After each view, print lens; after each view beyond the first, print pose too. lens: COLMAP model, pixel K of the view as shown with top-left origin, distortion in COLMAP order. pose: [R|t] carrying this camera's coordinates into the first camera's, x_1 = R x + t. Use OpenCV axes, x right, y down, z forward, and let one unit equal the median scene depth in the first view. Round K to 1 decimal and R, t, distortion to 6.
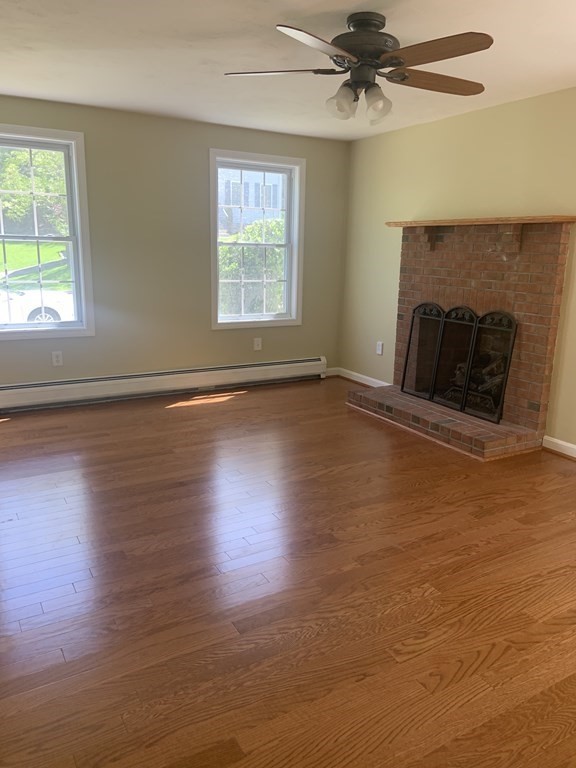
lens RADIAL K [[586.9, 0, 299.1], [0, 586.9, 387.1], [0, 0, 1]] dist [0.068056, -0.001434]
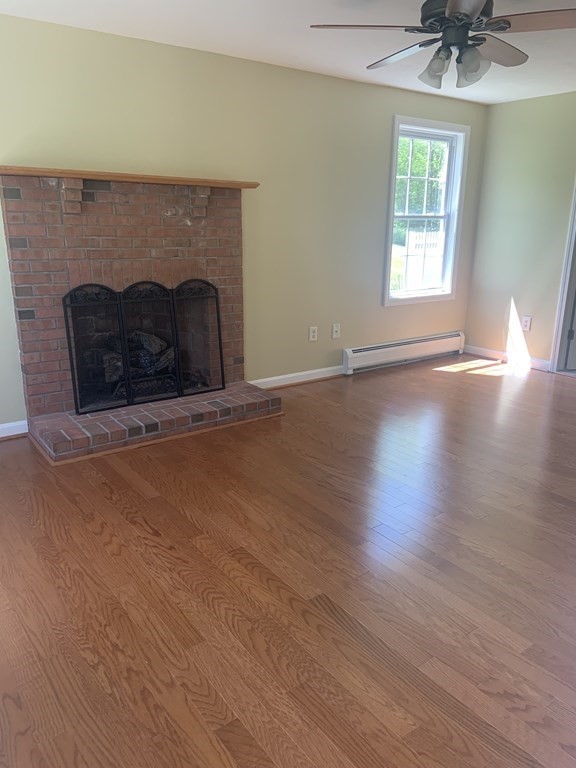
lens RADIAL K [[586.9, 0, 299.1], [0, 586.9, 387.1], [0, 0, 1]] dist [0.068056, -0.001434]
pose [[-0.121239, -0.308086, 0.943602, -0.629753], [0.205461, 0.922238, 0.327509, -0.243421], [-0.971127, 0.233580, -0.048512, 0.918734]]
